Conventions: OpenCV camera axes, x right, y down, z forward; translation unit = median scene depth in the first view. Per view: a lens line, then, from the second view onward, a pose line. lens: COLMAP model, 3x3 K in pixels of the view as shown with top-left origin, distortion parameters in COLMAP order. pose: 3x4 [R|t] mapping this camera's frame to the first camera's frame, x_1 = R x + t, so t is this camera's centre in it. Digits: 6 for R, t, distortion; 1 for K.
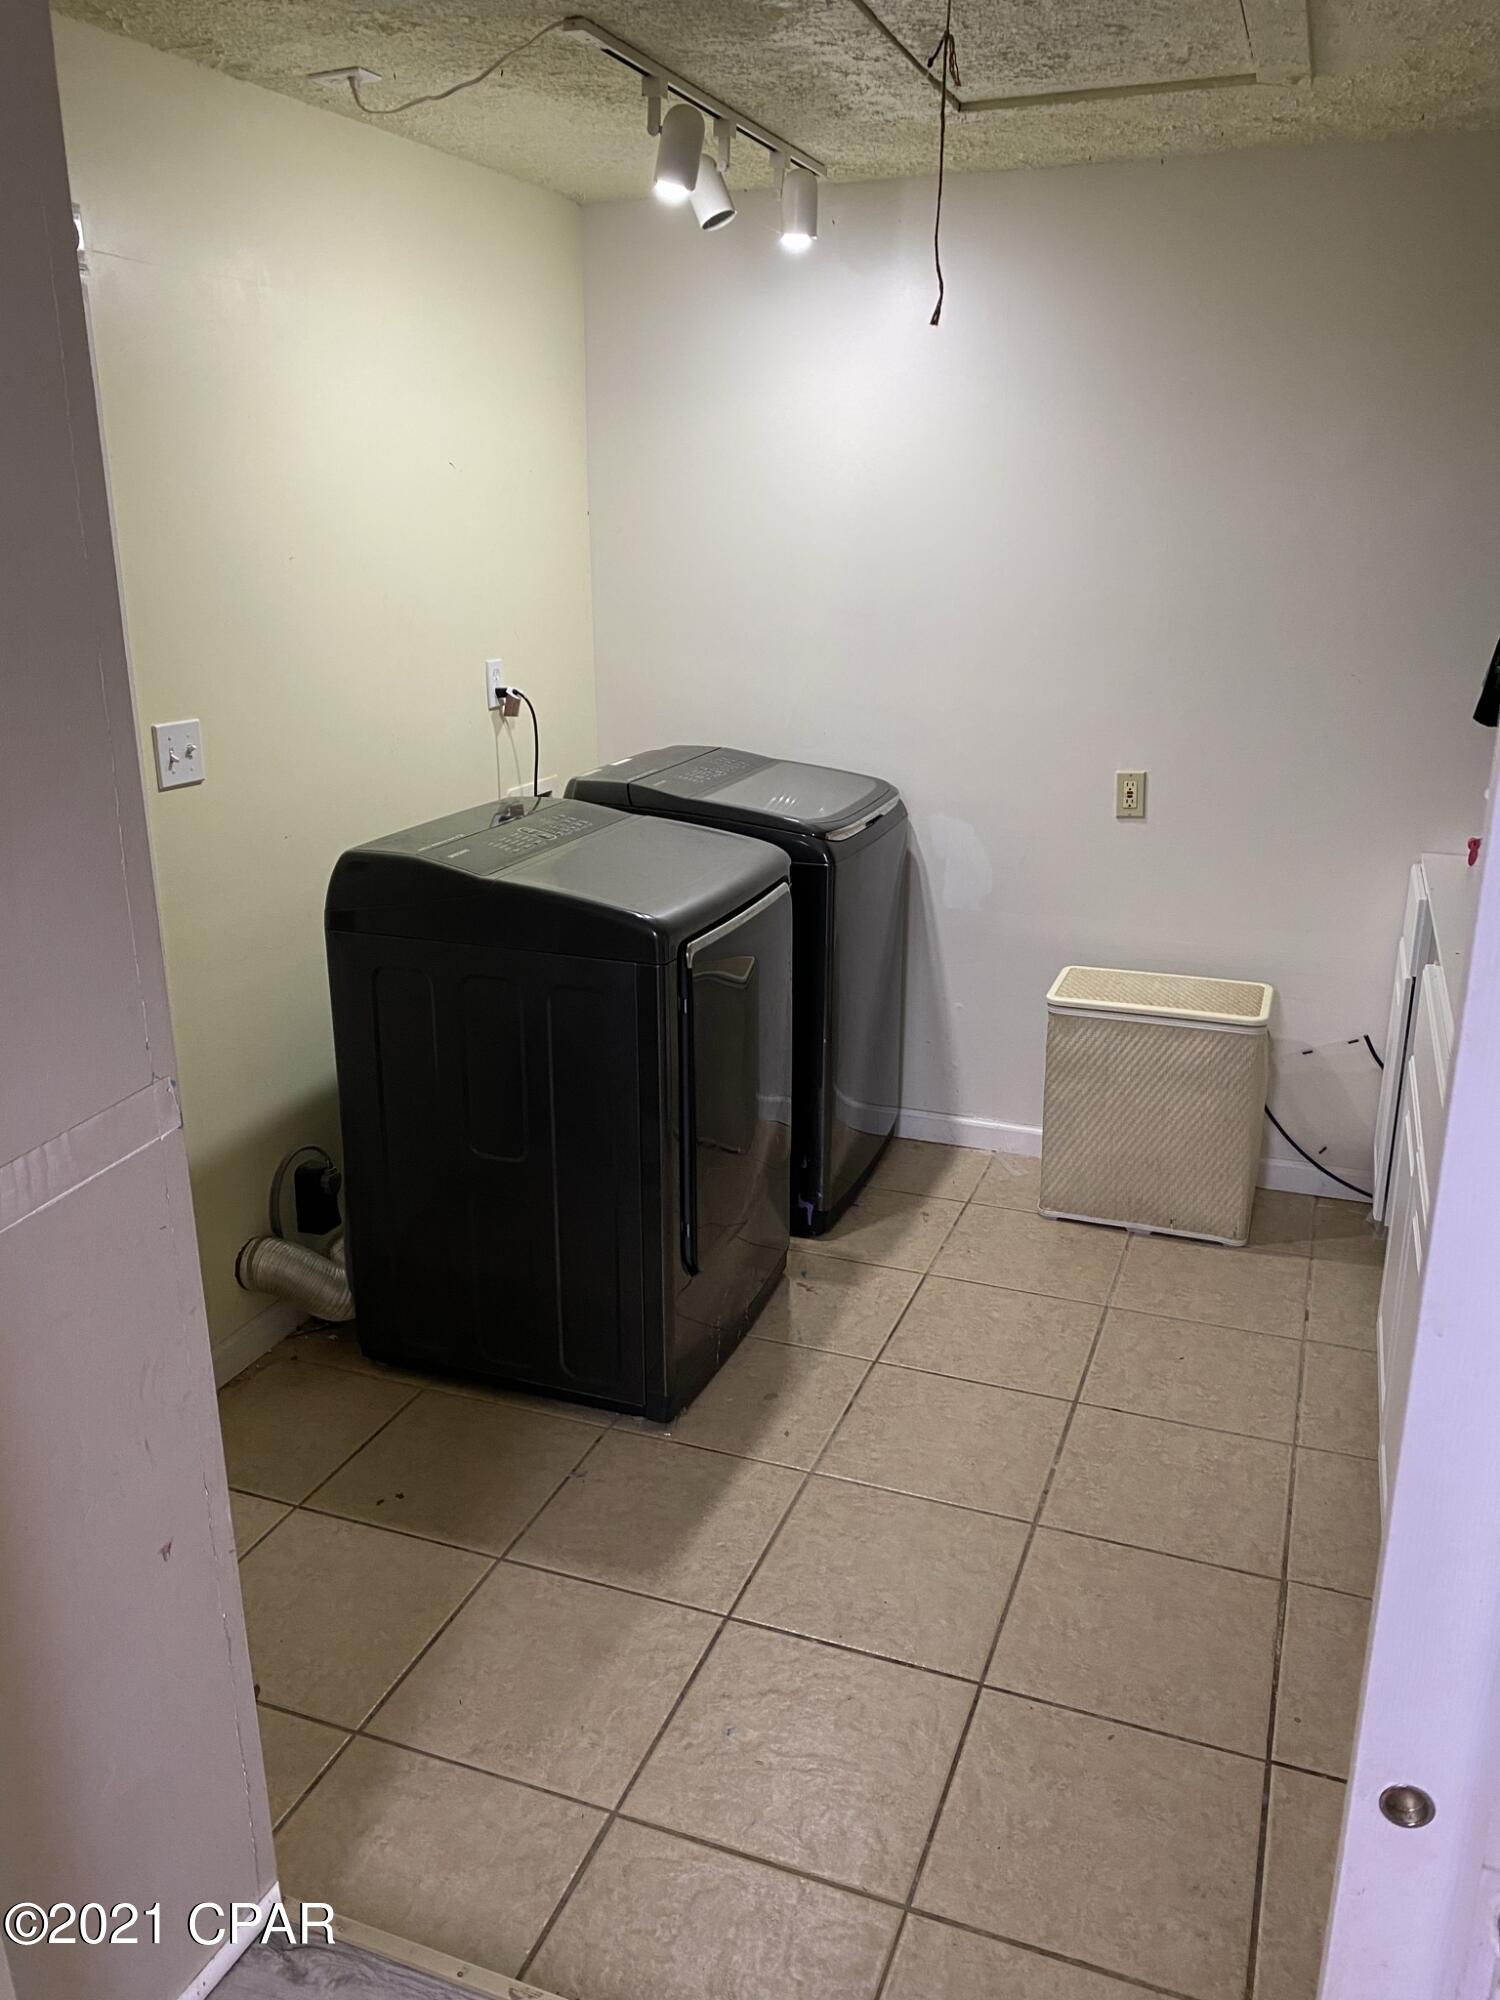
lens RADIAL K [[1531.0, 0, 750.8], [0, 1531.0, 989.1], [0, 0, 1]] dist [0.030315, -0.040969]
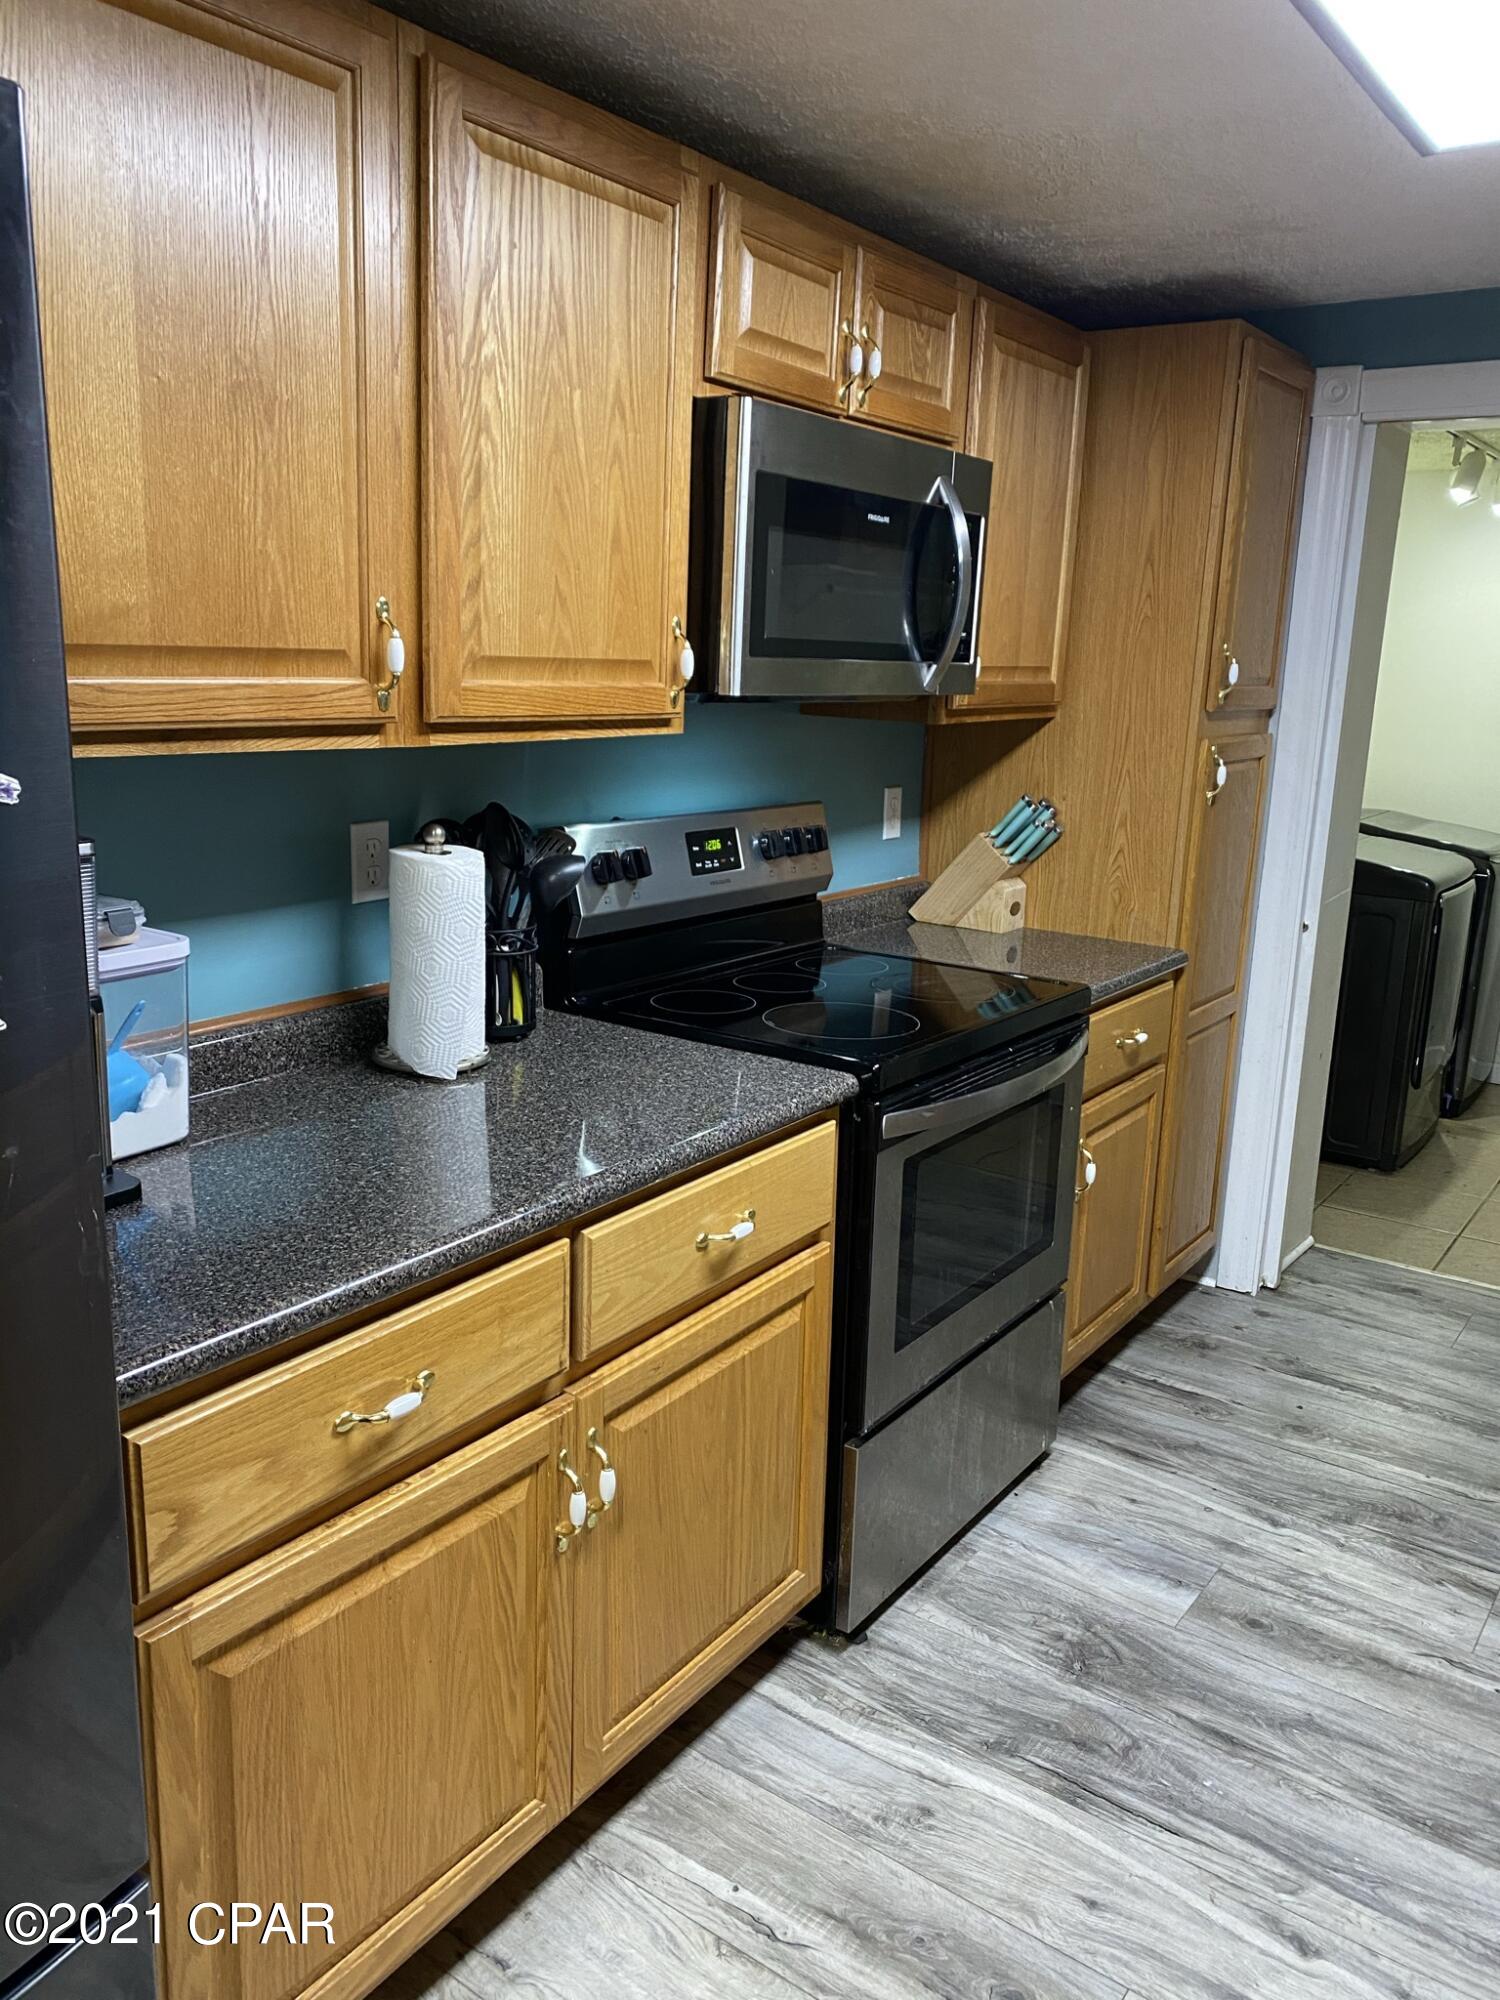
lens RADIAL K [[1531.0, 0, 747.5], [0, 1531.0, 1010.1], [0, 0, 1]] dist [0.030315, -0.040969]
pose [[0.968009, 0.088897, -0.234639, -0.307630], [-0.106634, 0.992237, -0.063994, 0.241578], [0.227128, 0.086968, 0.969974, -0.735174]]
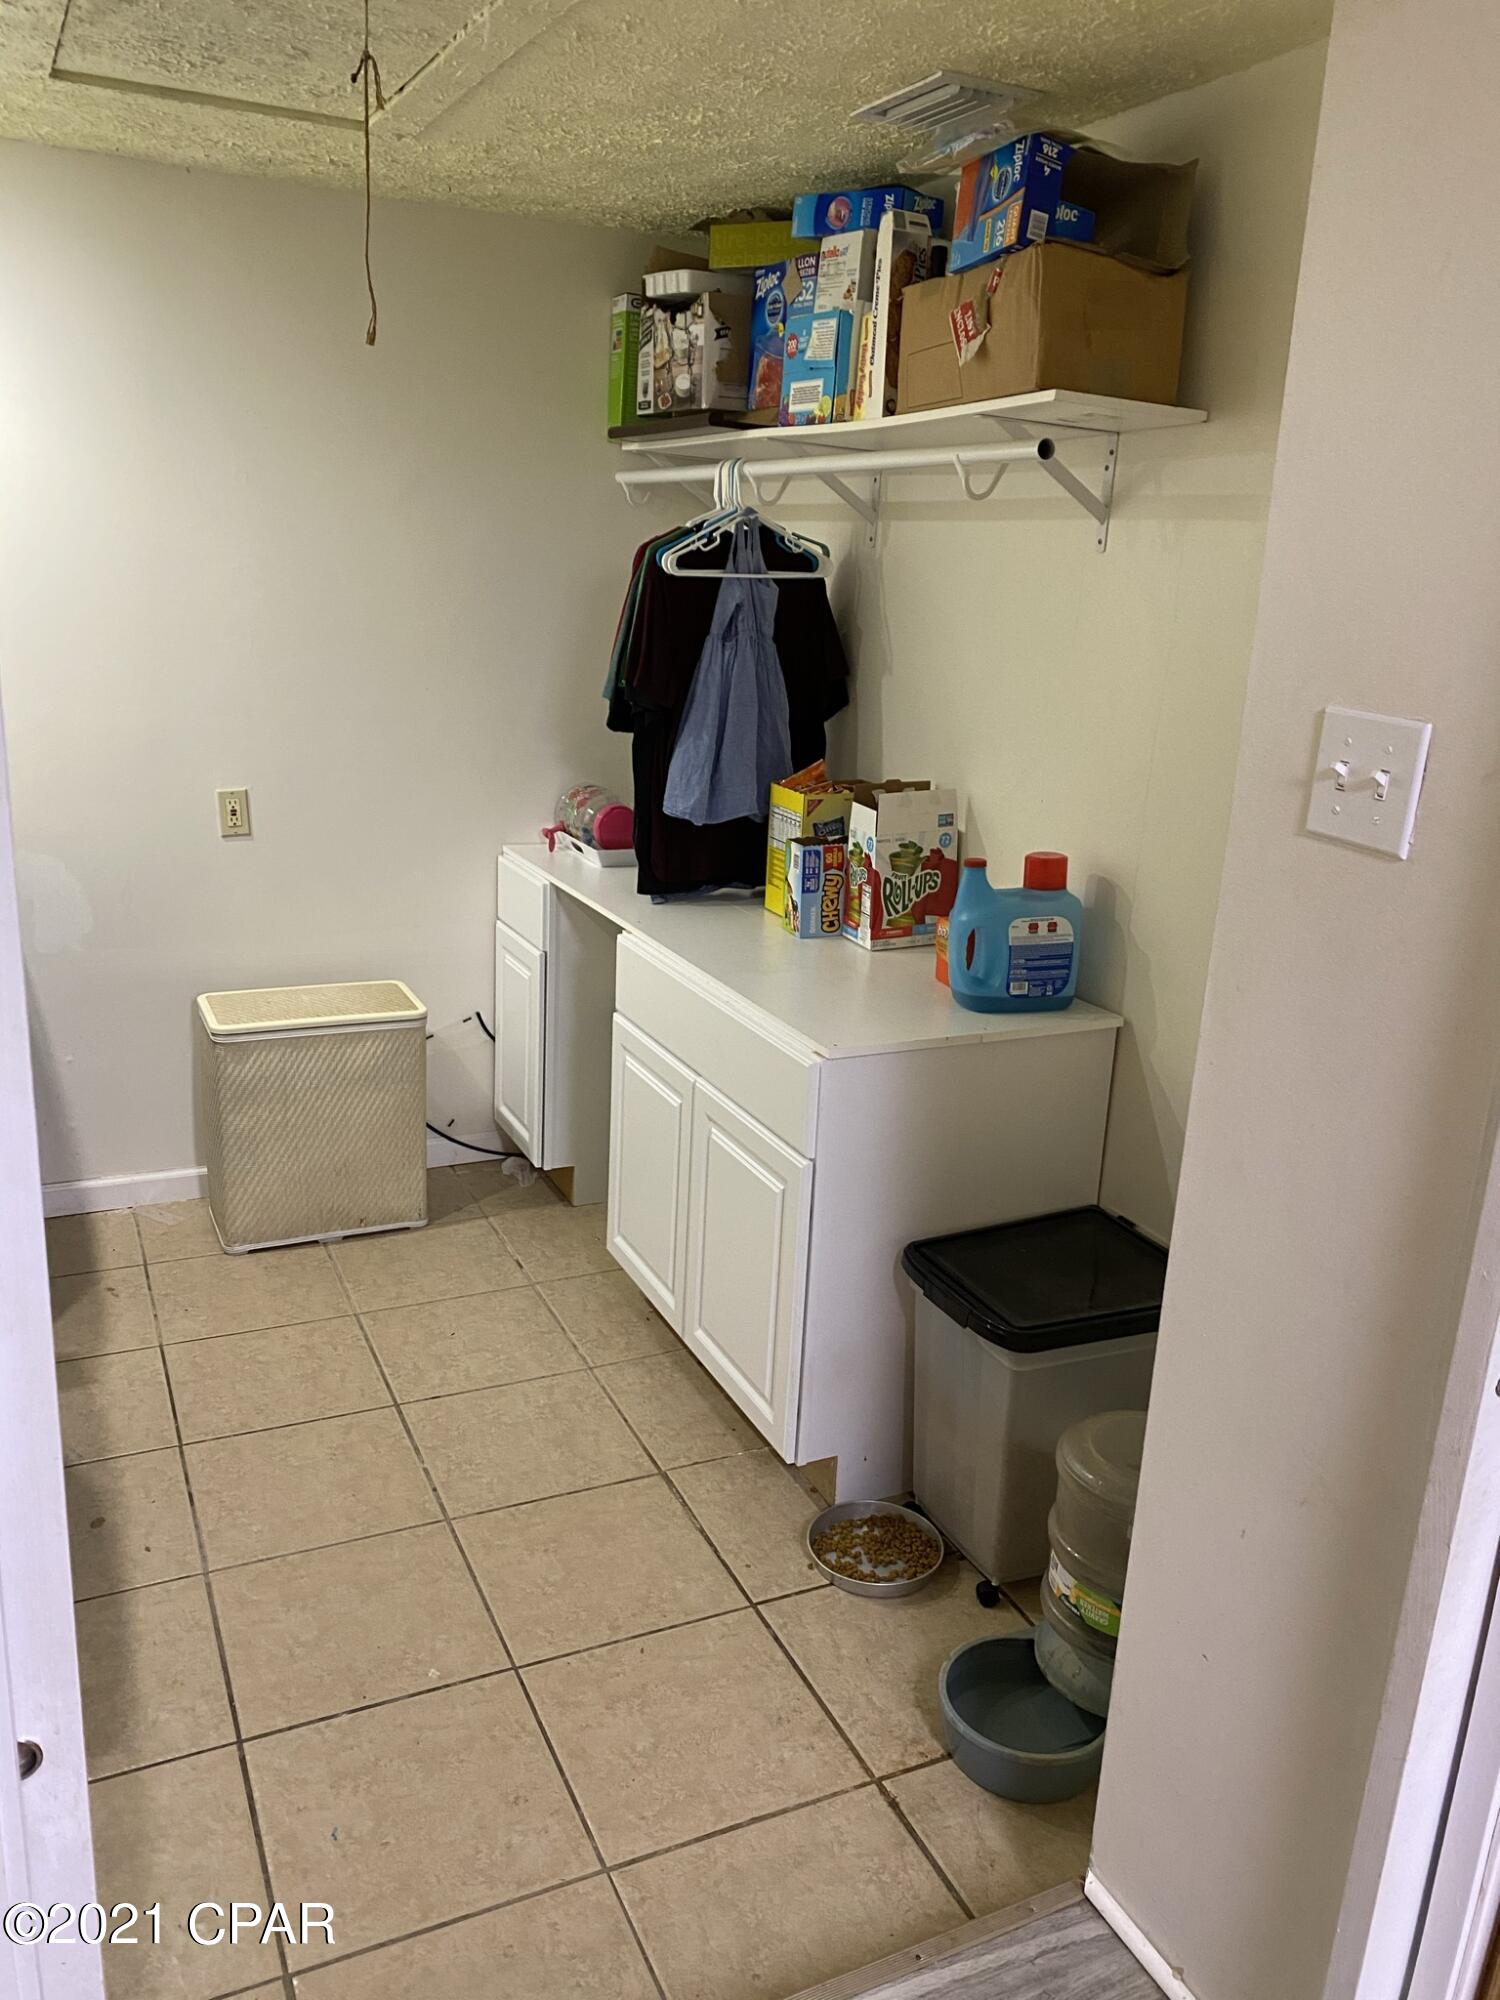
lens RADIAL K [[1531.0, 0, 751.3], [0, 1531.0, 1010.8], [0, 0, 1]] dist [0.030315, -0.040969]
pose [[0.690479, -0.170548, 0.702960, -0.257638], [0.164910, 0.983331, 0.076587, -0.024380], [-0.704304, 0.063043, 0.707094, 0.082246]]
